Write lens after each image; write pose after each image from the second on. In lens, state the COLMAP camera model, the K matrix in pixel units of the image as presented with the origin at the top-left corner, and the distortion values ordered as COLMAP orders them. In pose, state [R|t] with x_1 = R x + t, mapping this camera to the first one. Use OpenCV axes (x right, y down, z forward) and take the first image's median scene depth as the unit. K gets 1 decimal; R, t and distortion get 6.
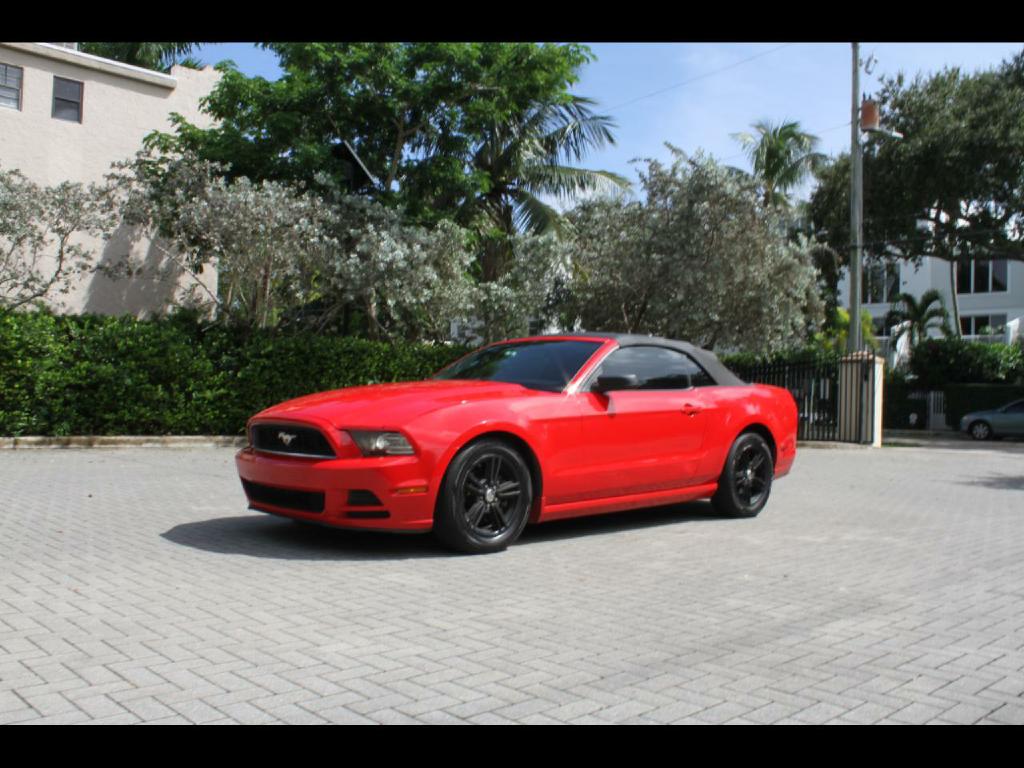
lens RADIAL K [[939.9, 0, 525.9], [0, 939.9, 386.1], [0, 0, 1]] dist [-0.075870, 0.000000]
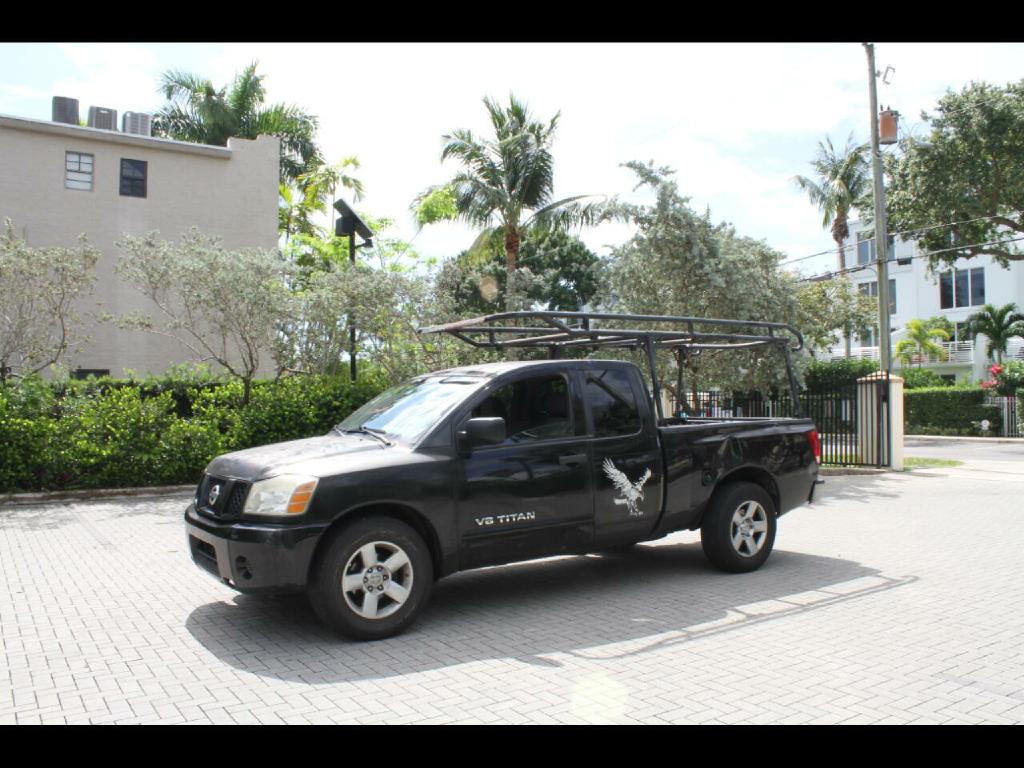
lens RADIAL K [[858.3, 0, 510.1], [0, 858.3, 382.9], [0, 0, 1]] dist [-0.157940, 0.127935]
pose [[0.982945, -0.040508, -0.179381, 0.133241], [0.037871, 0.999119, -0.018098, -0.023330], [0.179956, 0.010996, 0.983613, 0.075468]]
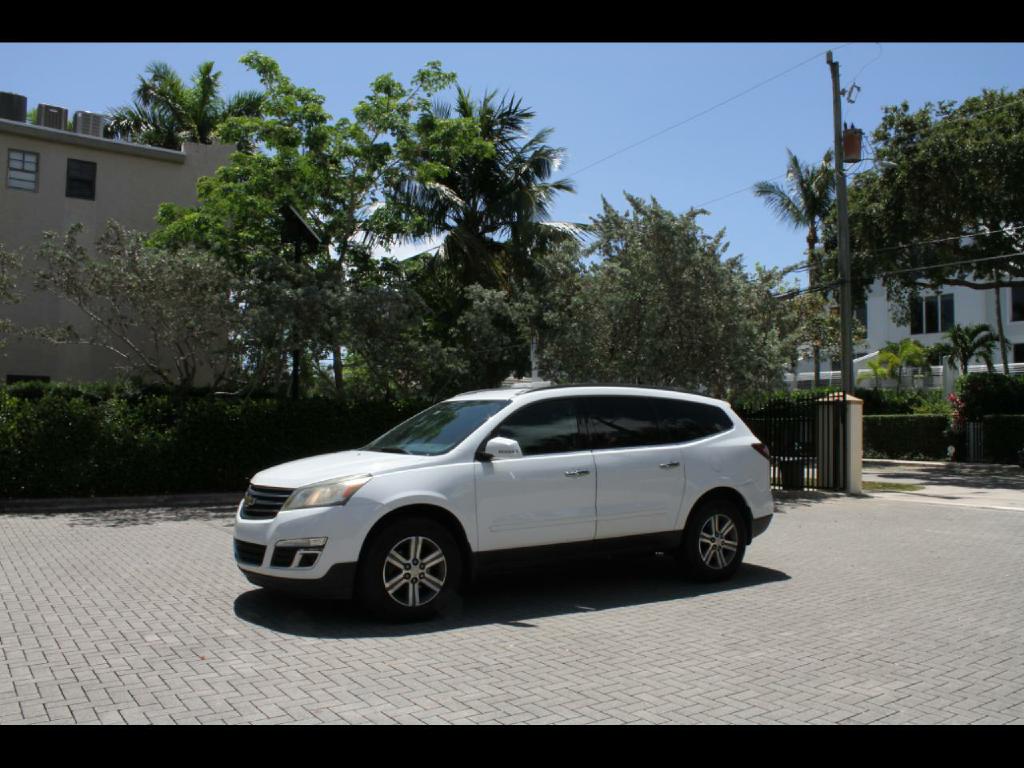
lens RADIAL K [[854.6, 0, 517.6], [0, 854.6, 388.3], [0, 0, 1]] dist [-0.156657, 0.138758]
pose [[0.988817, -0.024566, -0.147099, 0.158167], [0.019856, 0.999245, -0.033401, -0.018776], [0.147809, 0.030107, 0.988558, 0.108313]]
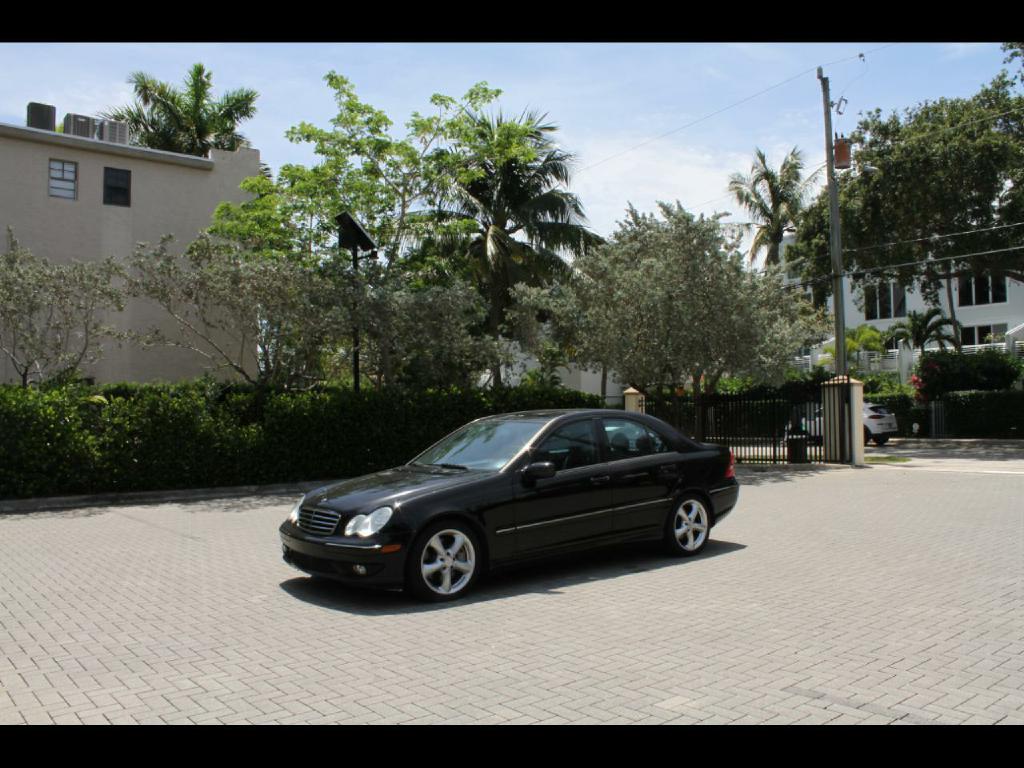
lens RADIAL K [[854.6, 0, 522.4], [0, 854.6, 387.6], [0, 0, 1]] dist [-0.156657, 0.138758]
pose [[0.996177, -0.047117, -0.073567, 0.064936], [0.045637, 0.998723, -0.021667, -0.019165], [0.074494, 0.018227, 0.997055, 0.020357]]
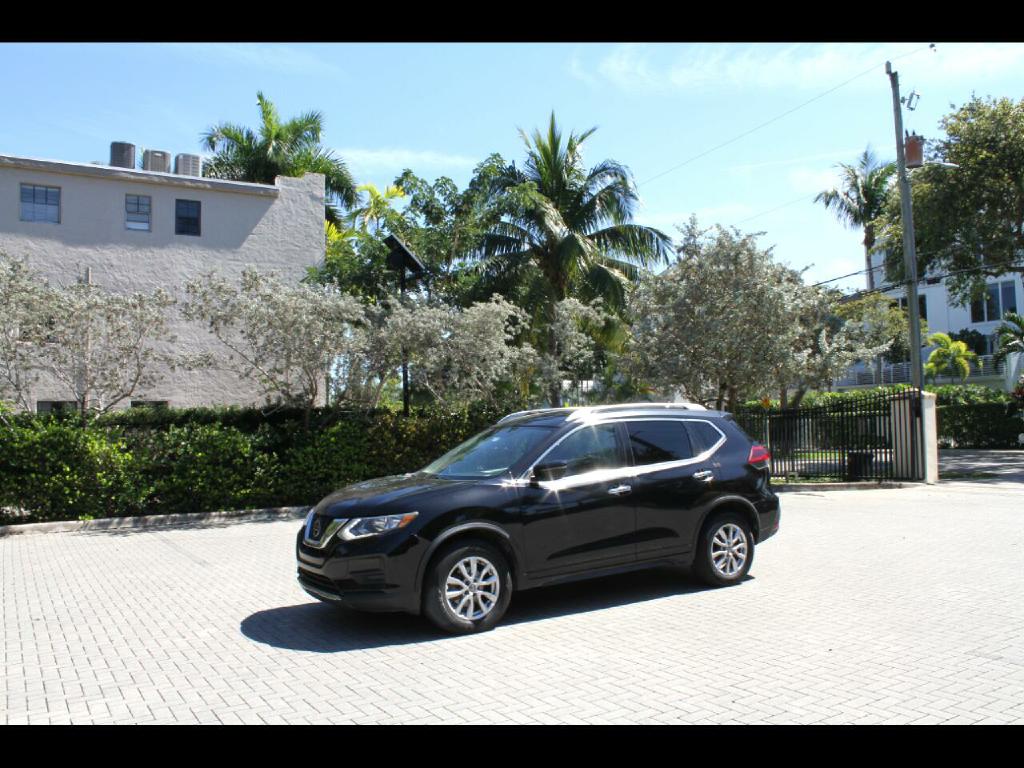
lens RADIAL K [[854.6, 0, 517.6], [0, 854.6, 393.5], [0, 0, 1]] dist [-0.156657, 0.138758]
pose [[0.976797, -0.062638, -0.204804, 0.124537], [0.057087, 0.997827, -0.032908, -0.025336], [0.206421, 0.020453, 0.978250, 0.036032]]
